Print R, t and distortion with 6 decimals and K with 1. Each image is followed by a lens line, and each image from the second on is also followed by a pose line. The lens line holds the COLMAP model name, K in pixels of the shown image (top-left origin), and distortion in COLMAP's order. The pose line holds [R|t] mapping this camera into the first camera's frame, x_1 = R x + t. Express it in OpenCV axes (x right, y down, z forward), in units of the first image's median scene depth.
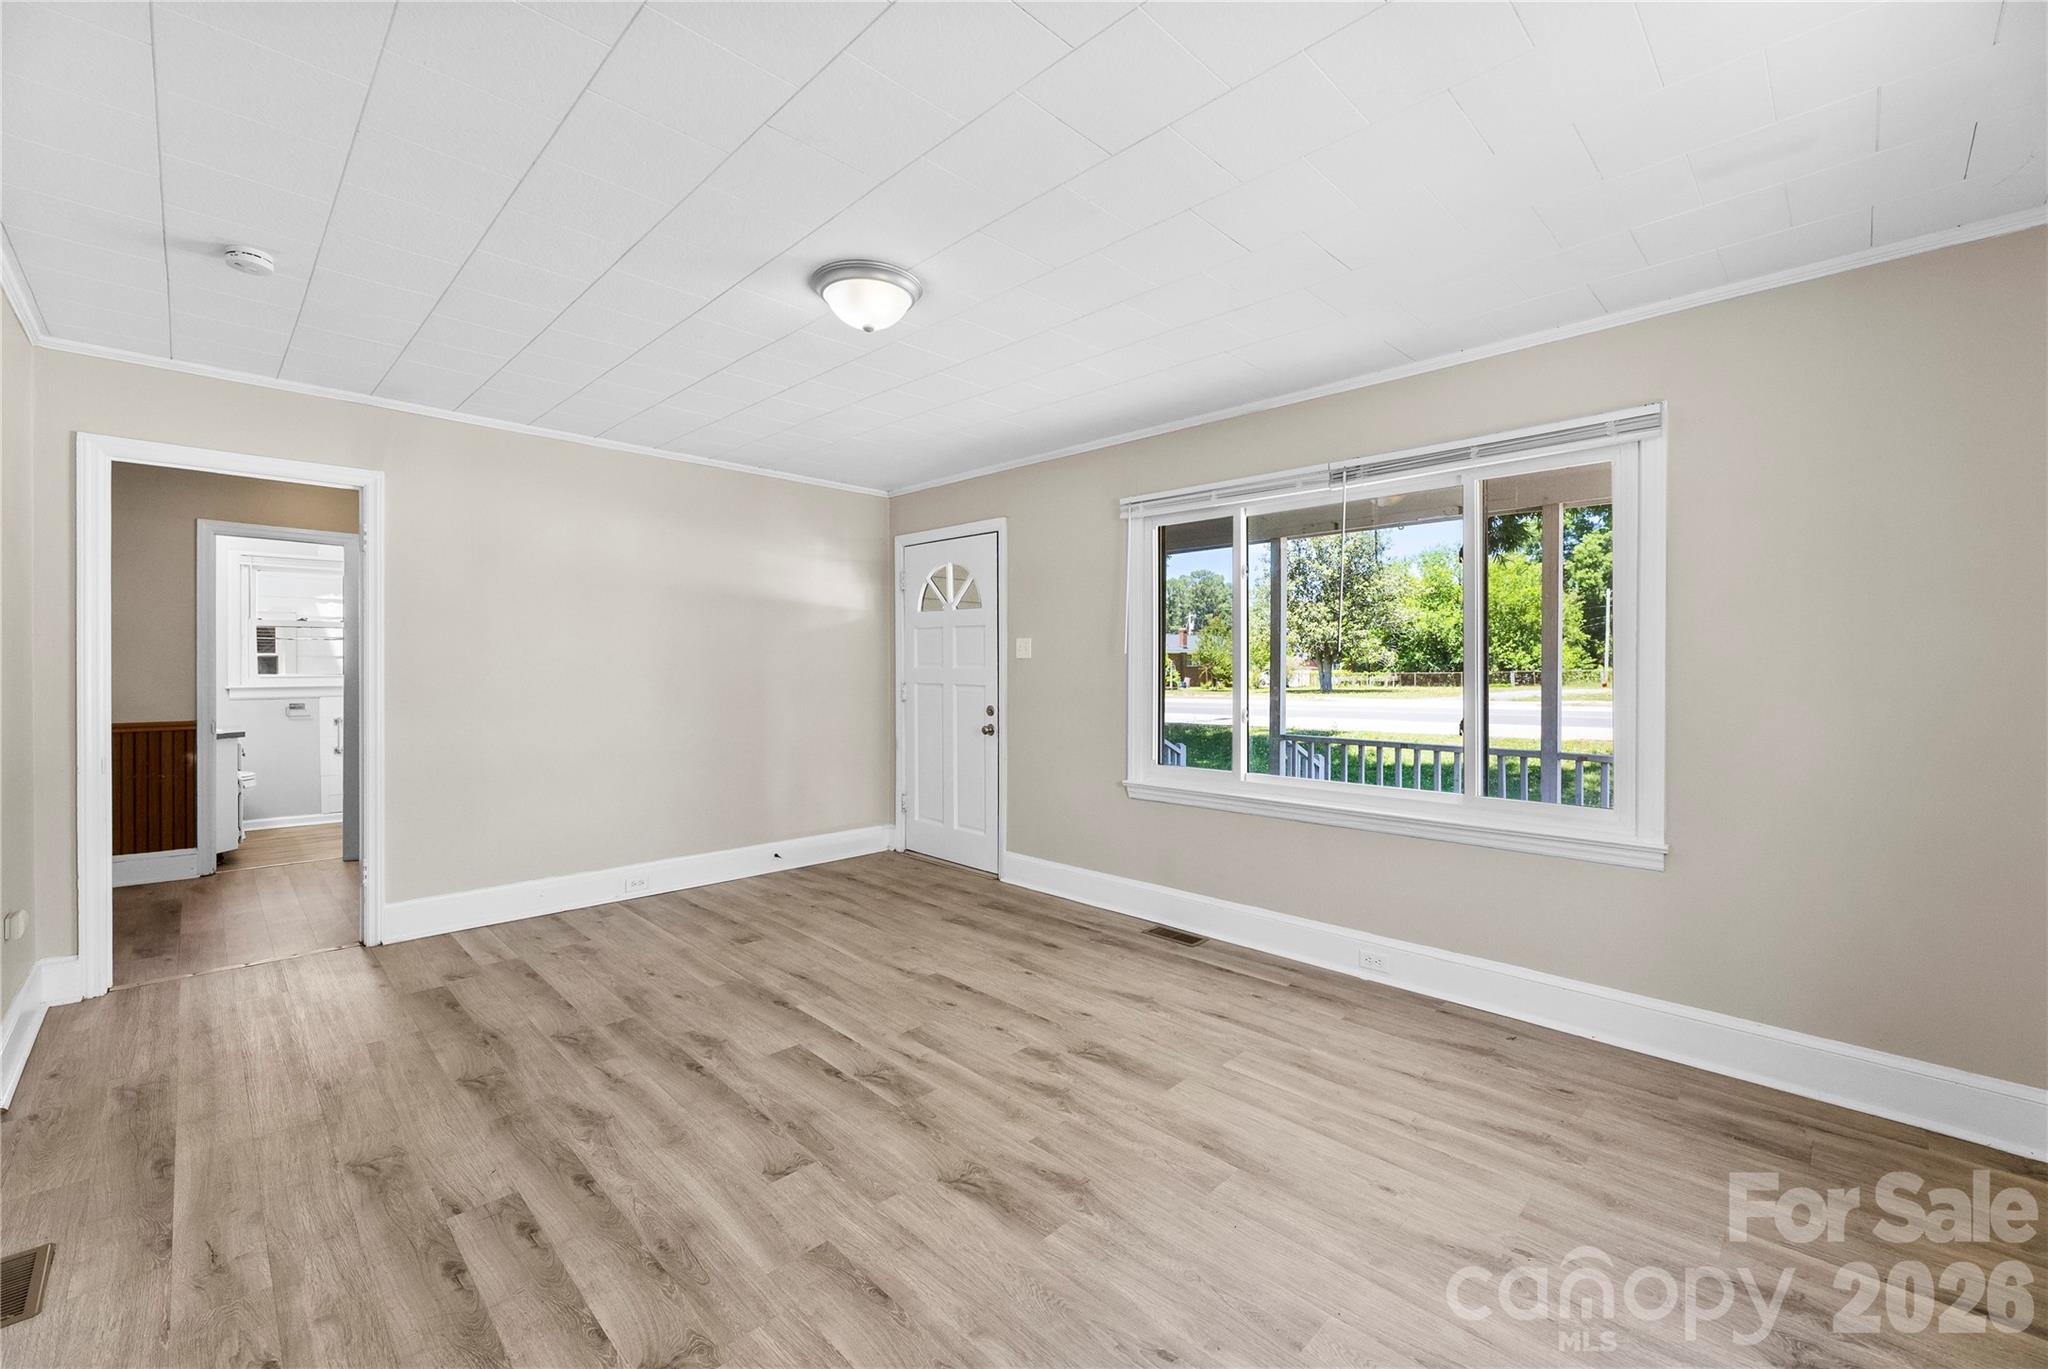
lens RADIAL K [[836.8, 0, 1021.3], [0, 836.8, 674.6], [0, 0, 1]] dist [-0.000246, 0.000867]
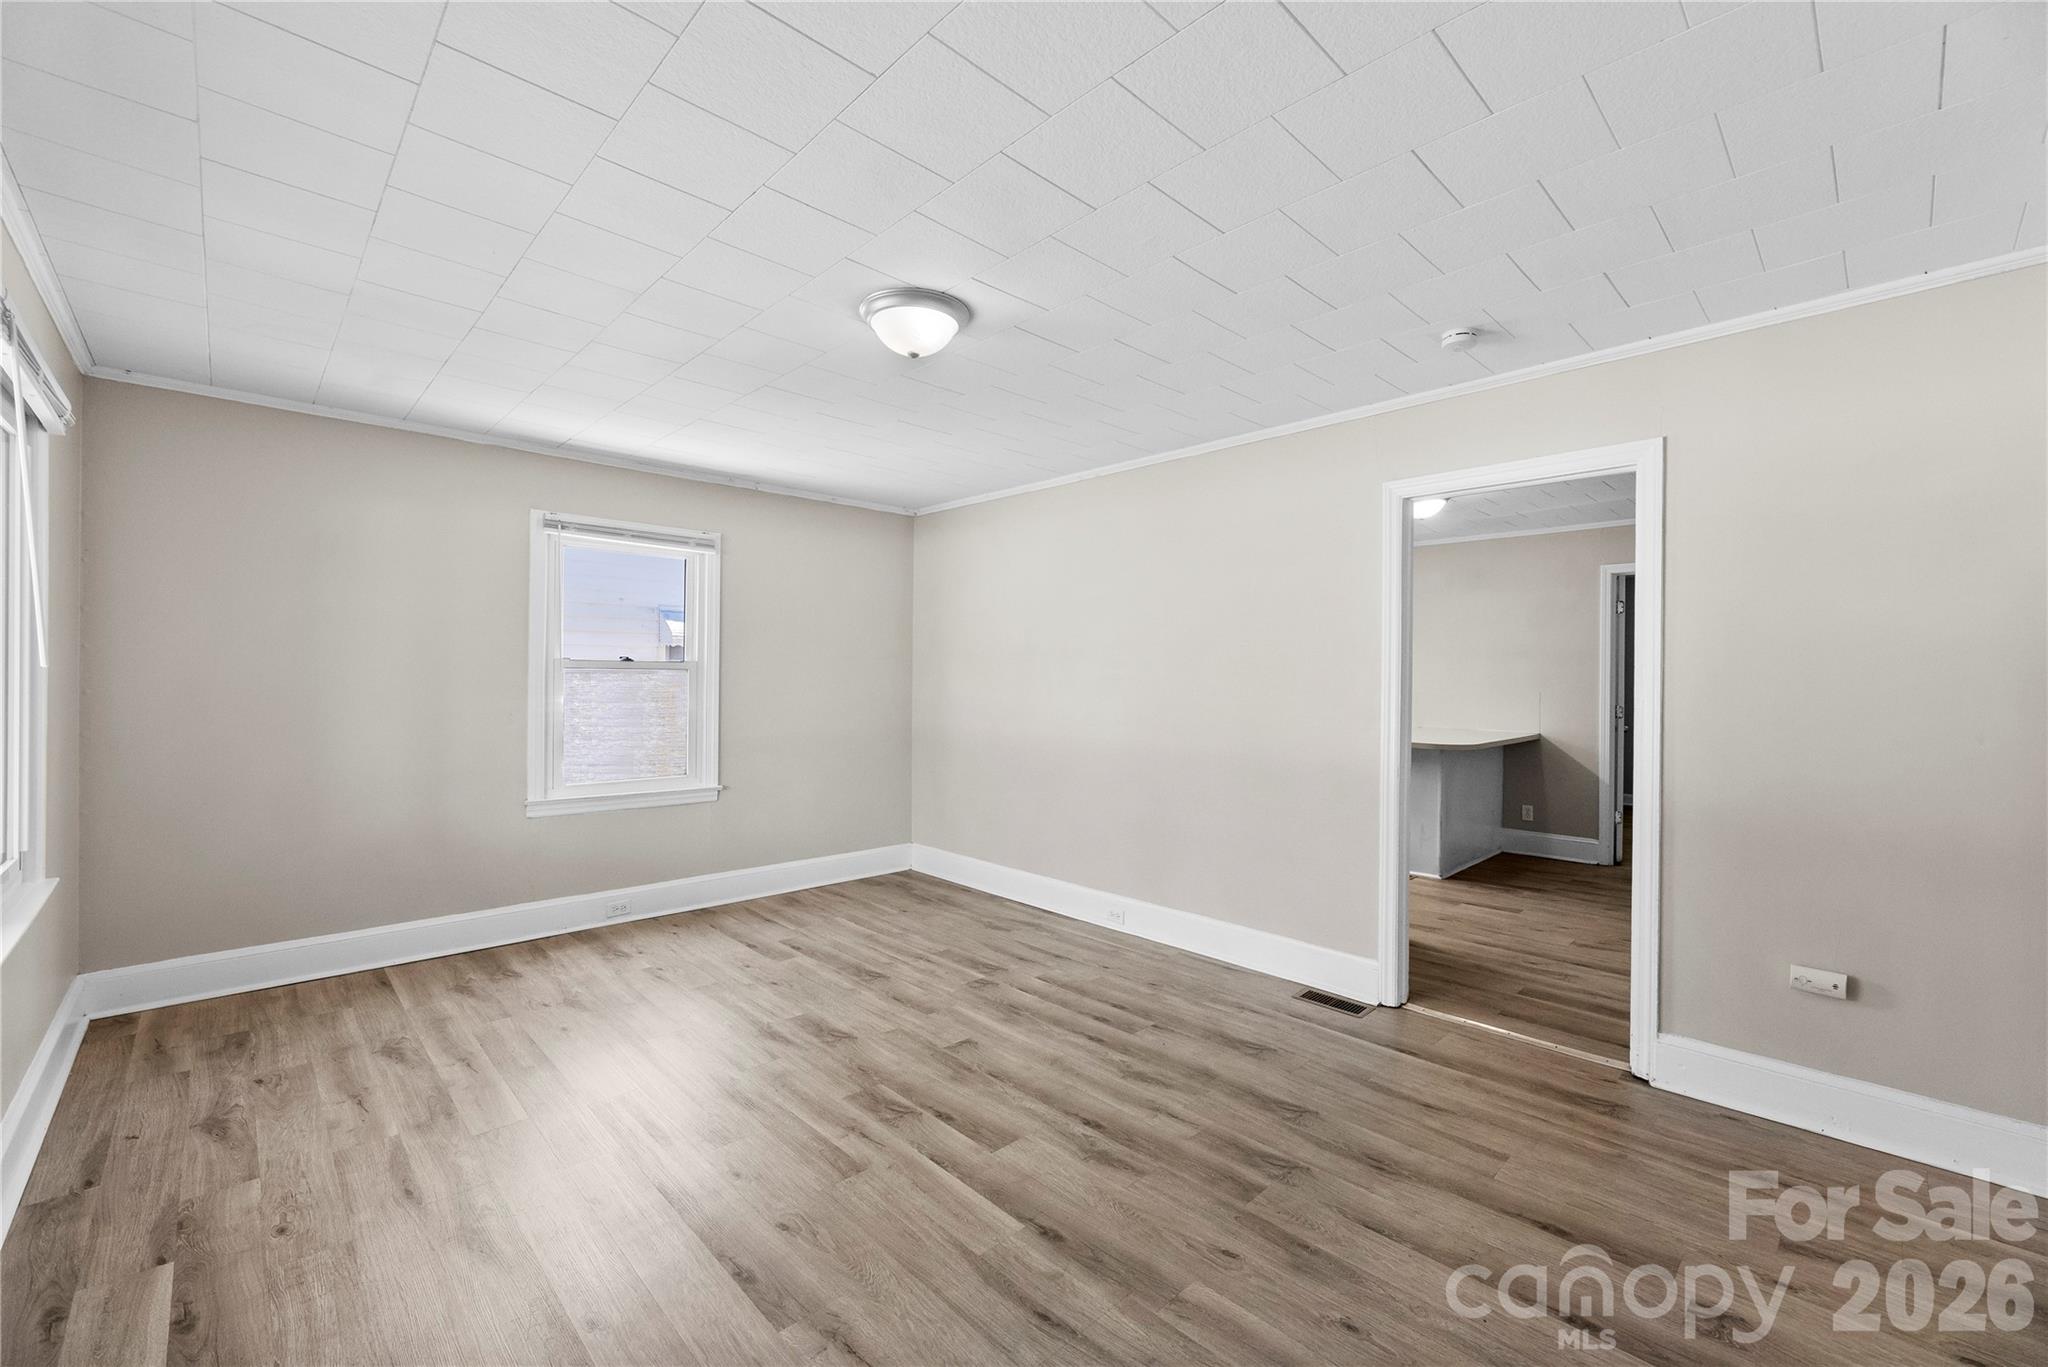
lens RADIAL K [[836.8, 0, 1025.1], [0, 836.8, 674.2], [0, 0, 1]] dist [-0.000246, 0.000867]
pose [[-0.999728, -0.011298, 0.020394, -0.339661], [-0.011089, 0.999886, 0.010294, -0.044840], [-0.020508, 0.010066, -0.999739, 2.000434]]
